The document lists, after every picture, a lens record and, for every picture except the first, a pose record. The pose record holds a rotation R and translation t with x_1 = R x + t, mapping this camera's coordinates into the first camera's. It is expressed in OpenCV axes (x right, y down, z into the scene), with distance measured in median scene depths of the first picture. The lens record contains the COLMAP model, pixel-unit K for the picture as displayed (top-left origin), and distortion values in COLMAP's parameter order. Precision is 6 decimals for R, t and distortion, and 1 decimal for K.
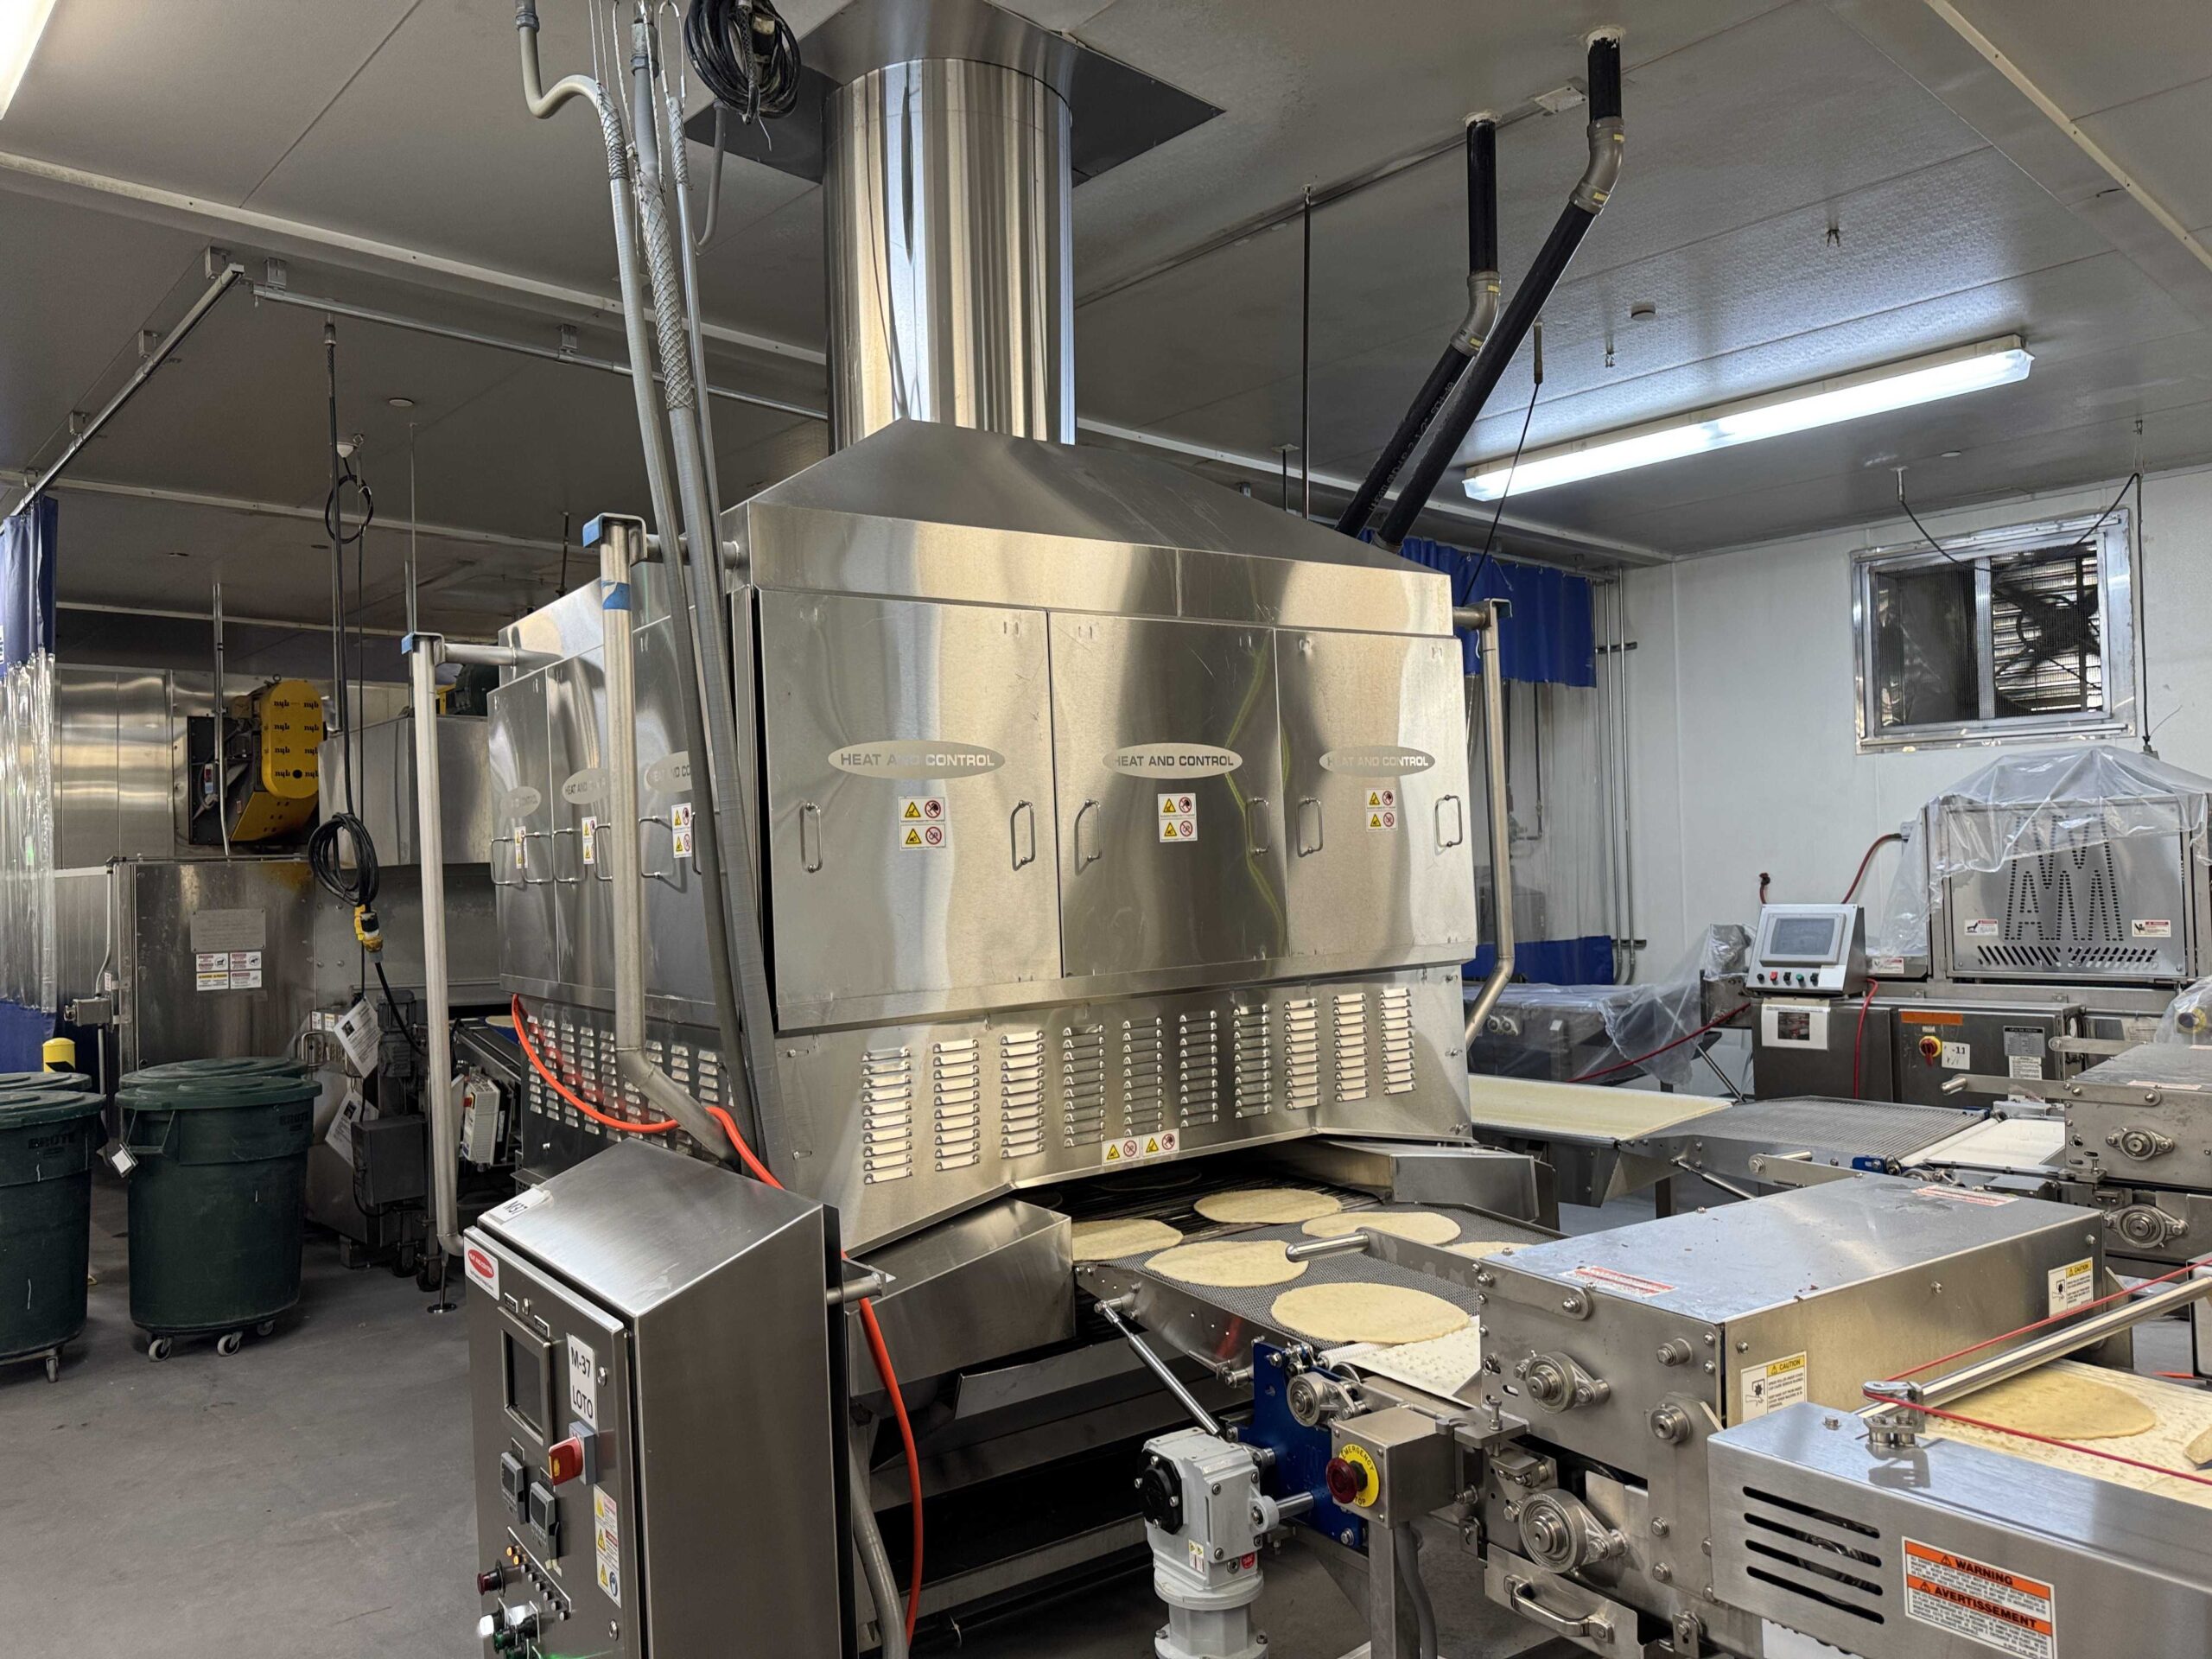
lens RADIAL K [[1580.1, 0, 1097.9], [0, 1580.1, 847.6], [0, 0, 1]] dist [0.028251, -0.030071]
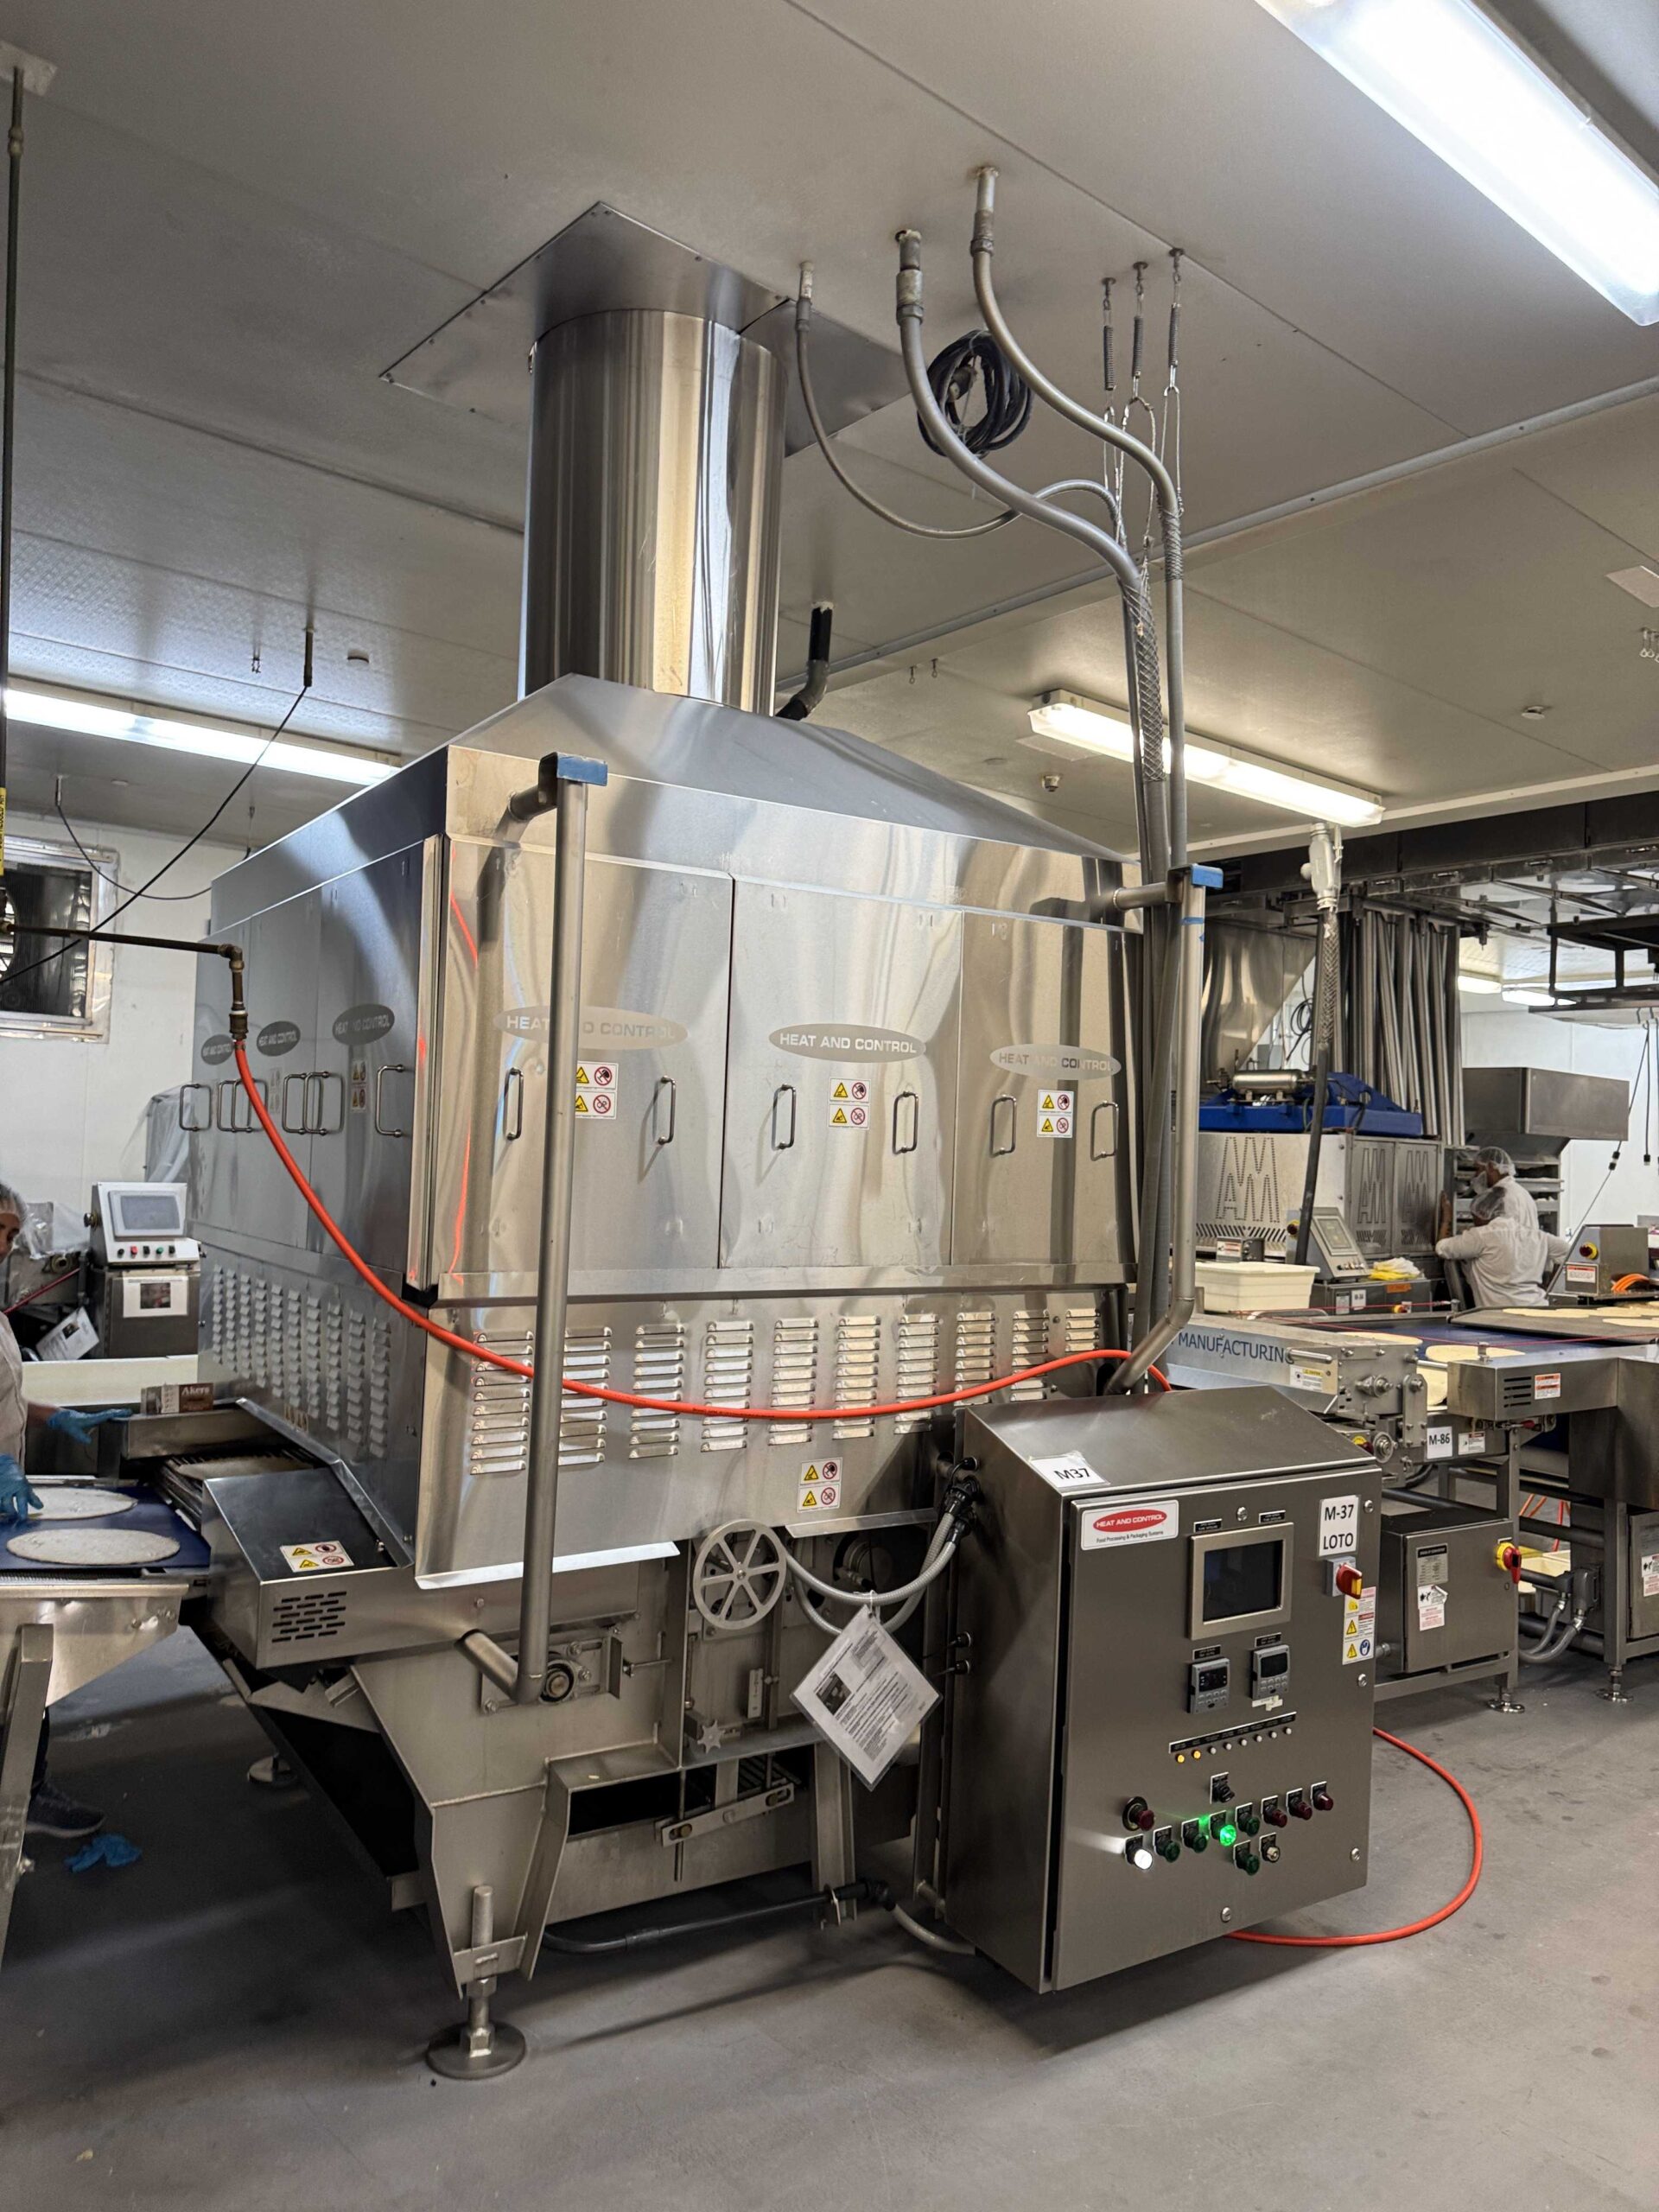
lens RADIAL K [[1580.1, 0, 827.6], [0, 1580.1, 1099.5], [0, 0, 1]] dist [0.028251, -0.030071]
pose [[0.072479, 0.057235, 0.995726, -0.603447], [-0.038447, 0.997770, -0.054554, 0.020900], [-0.996629, -0.034328, 0.074518, 0.468308]]
